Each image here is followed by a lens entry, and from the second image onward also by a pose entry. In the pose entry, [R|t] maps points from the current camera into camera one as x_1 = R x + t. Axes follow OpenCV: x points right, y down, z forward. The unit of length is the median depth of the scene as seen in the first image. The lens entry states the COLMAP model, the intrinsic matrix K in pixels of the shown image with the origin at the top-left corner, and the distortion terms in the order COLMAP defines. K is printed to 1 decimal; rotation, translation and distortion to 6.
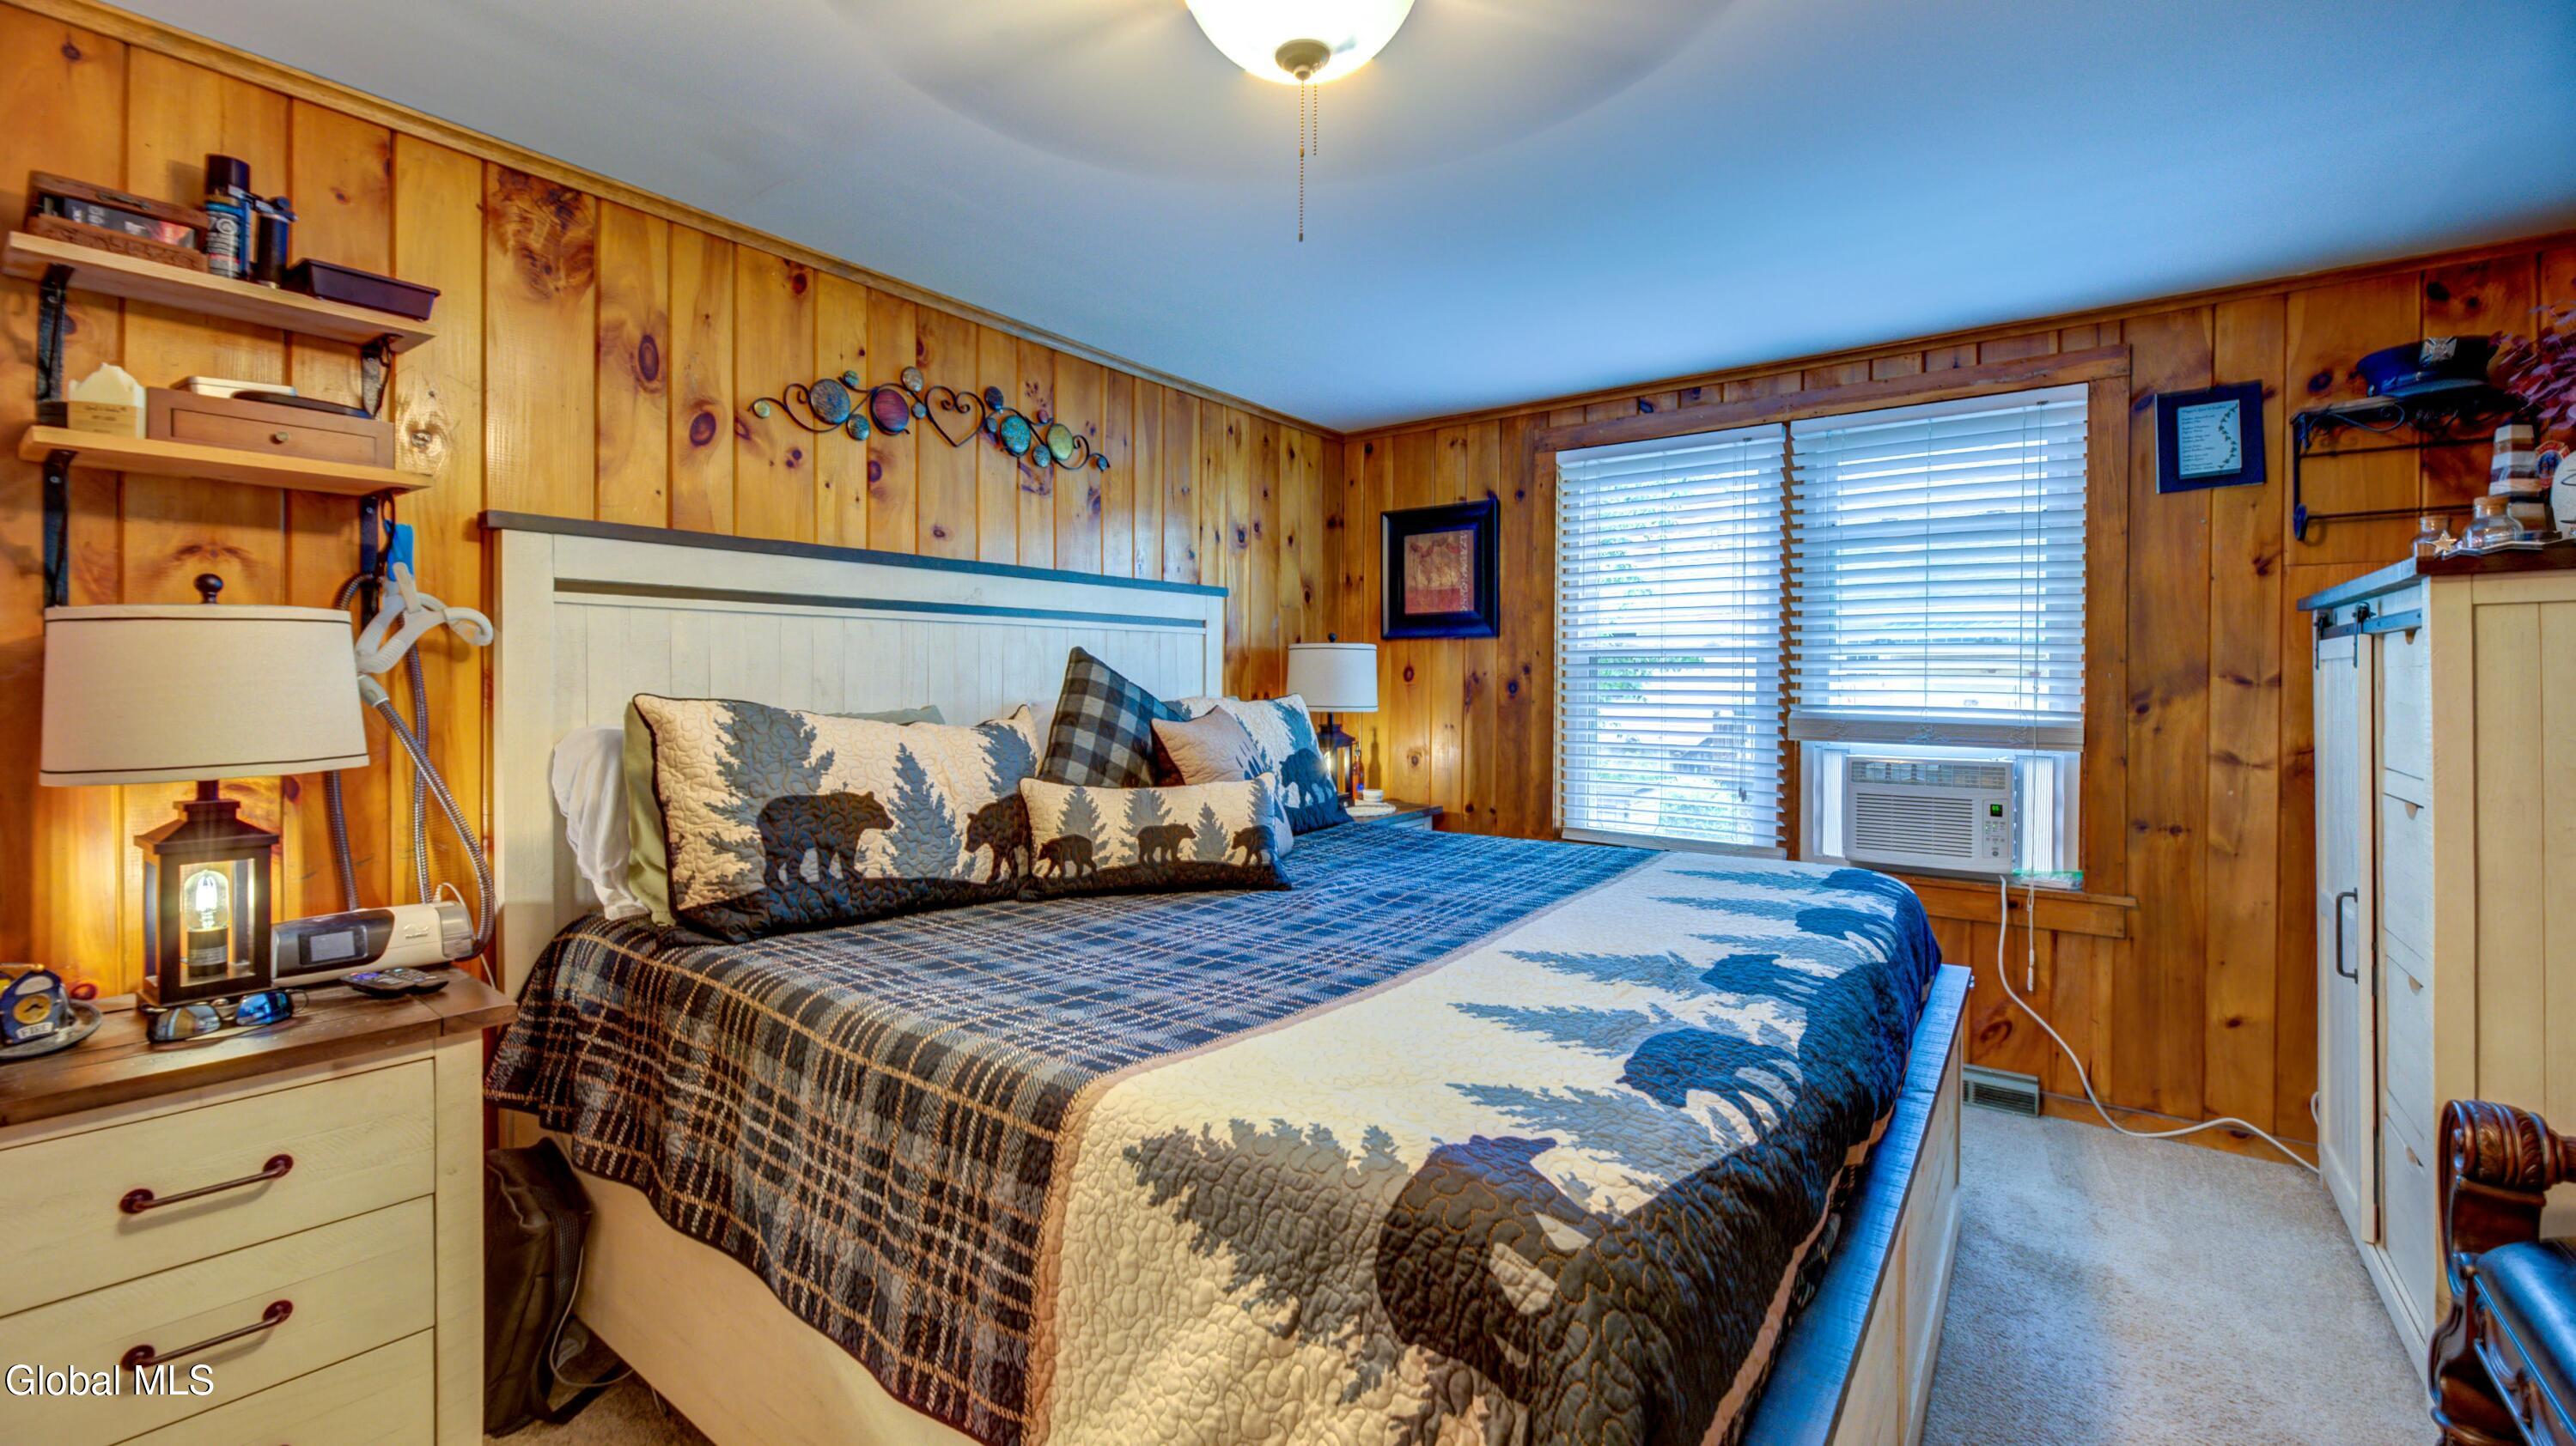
lens RADIAL K [[1054.6, 0, 1290.1], [0, 1054.6, 689.2], [0, 0, 1]] dist [0.001008, 0.000079]
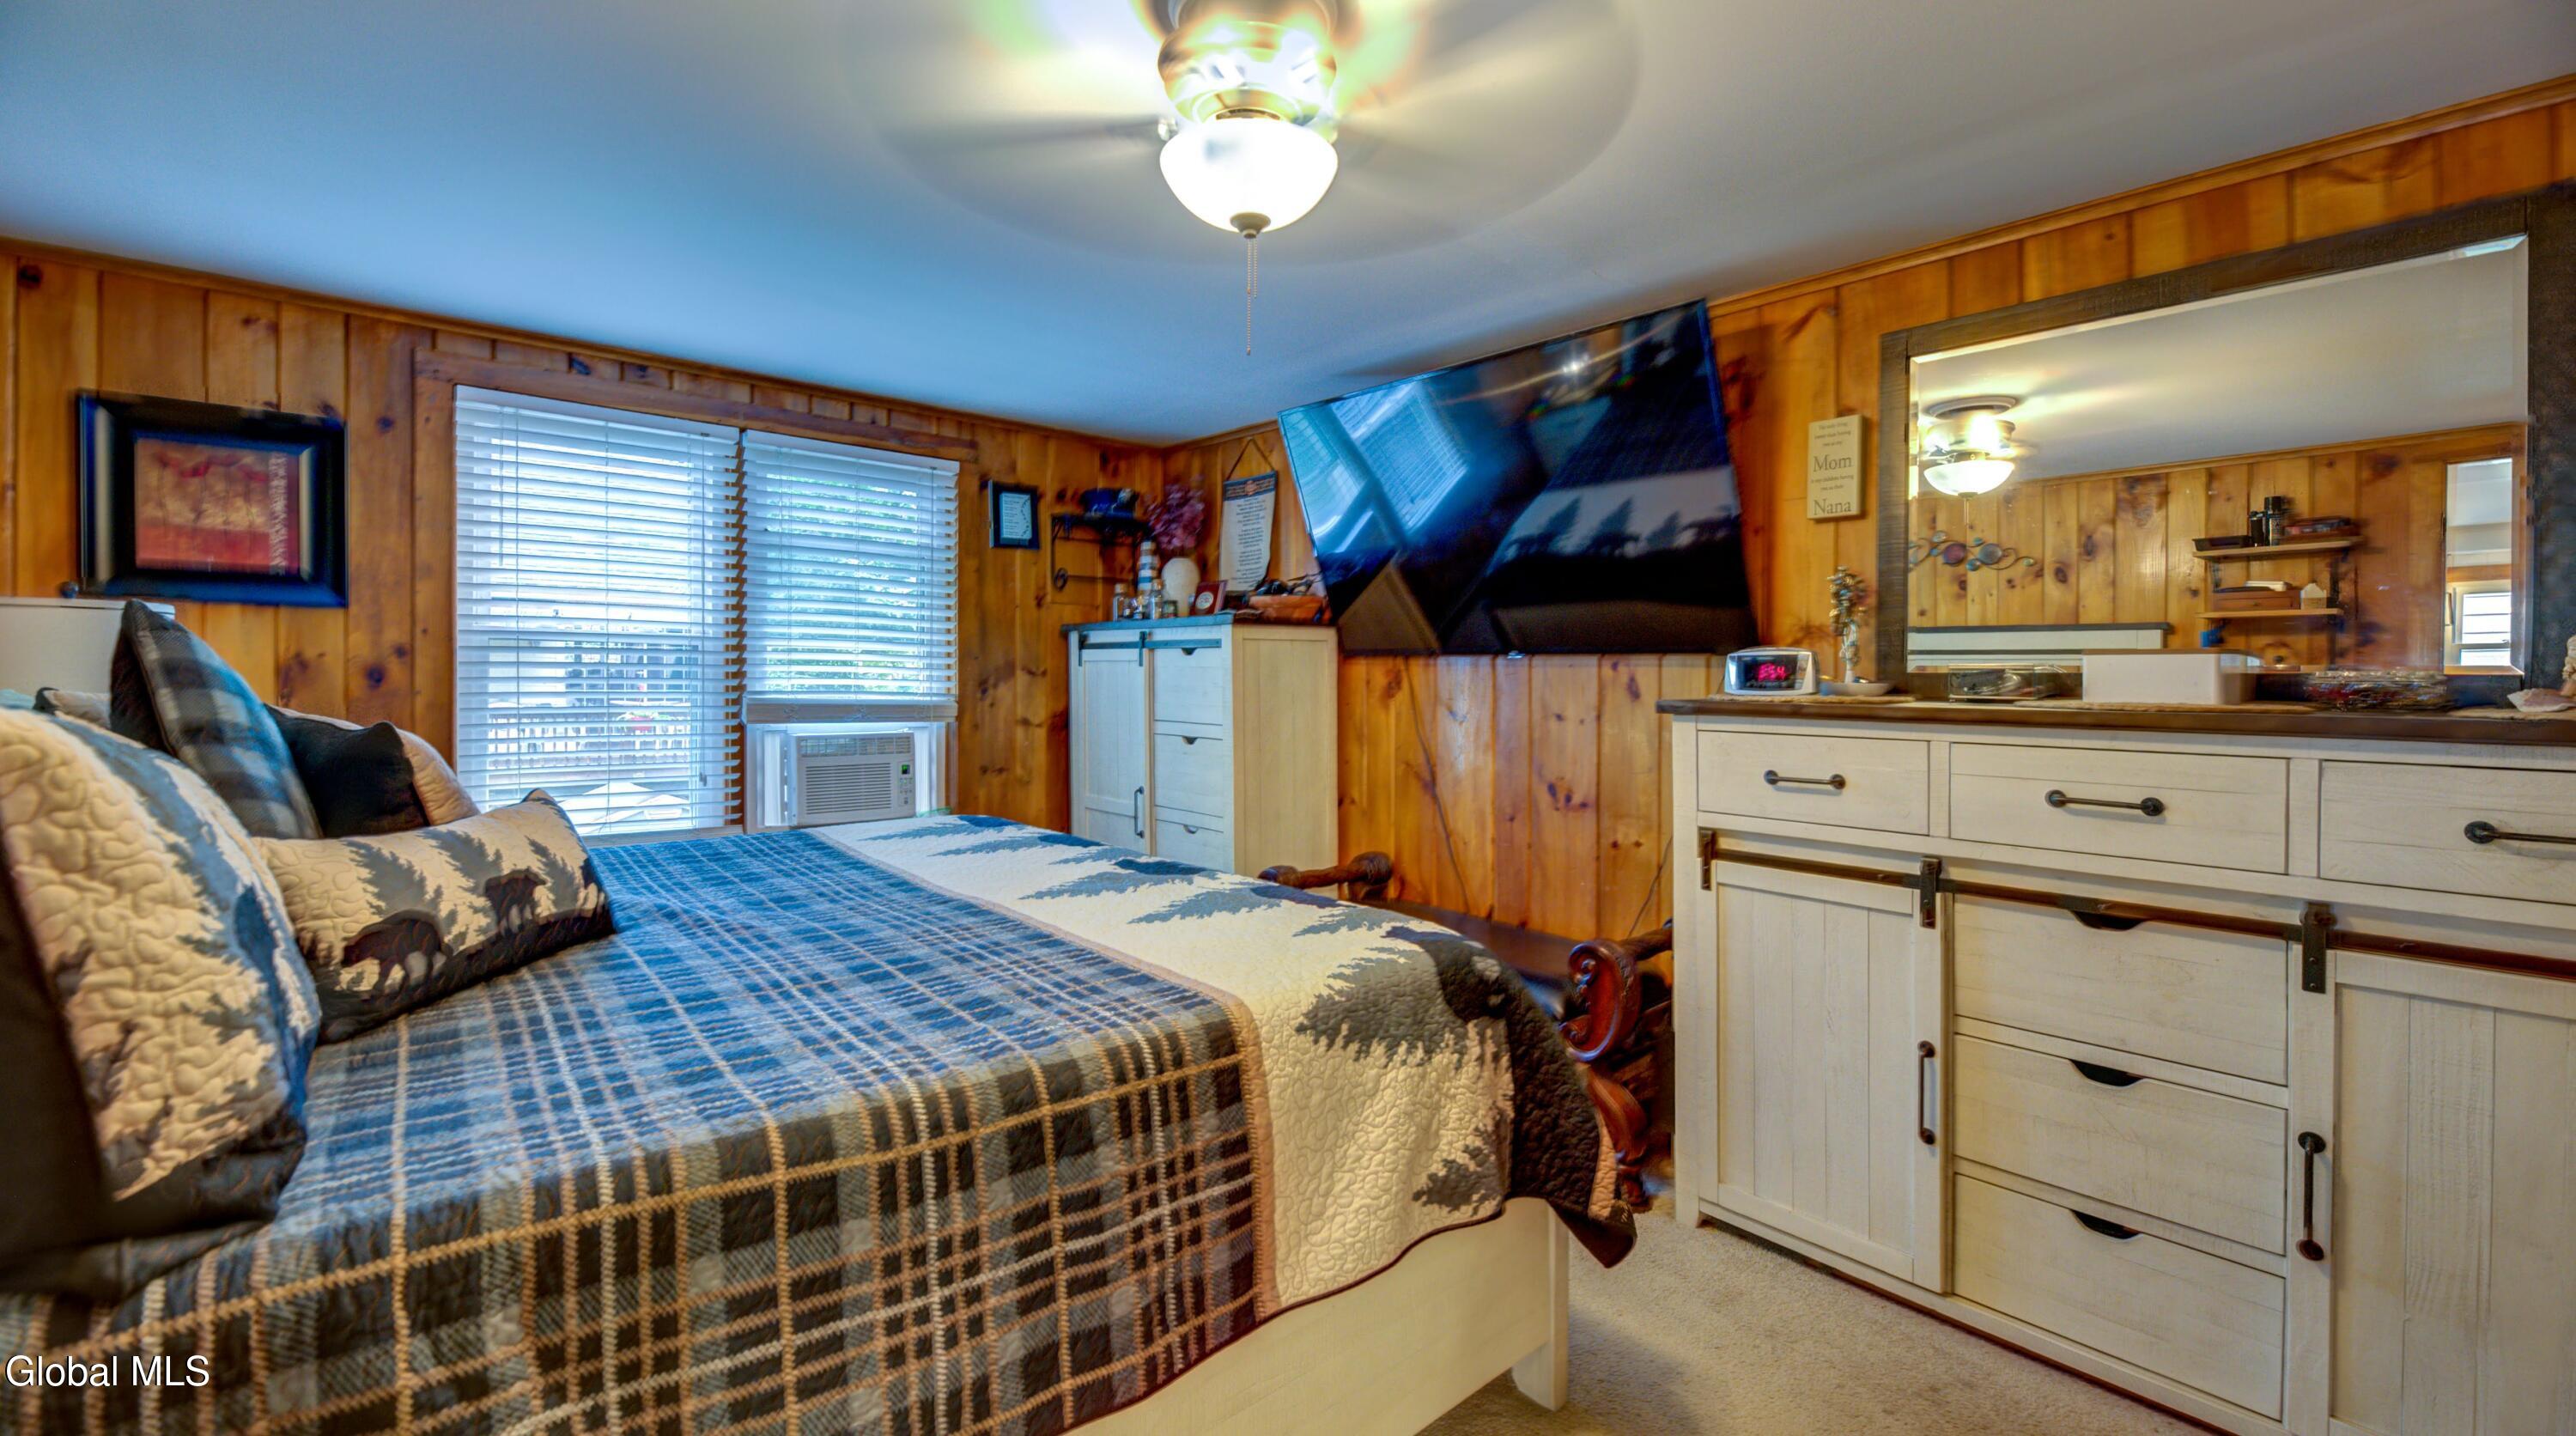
lens RADIAL K [[1039.9, 0, 1289.0], [0, 1039.9, 690.4], [0, 0, 1]] dist [-0.002631, -0.000493]
pose [[0.211304, -0.012194, 0.977344, -0.533499], [-0.000811, 0.999920, 0.012651, -0.000908], [-0.977420, -0.003465, 0.211277, 0.275813]]
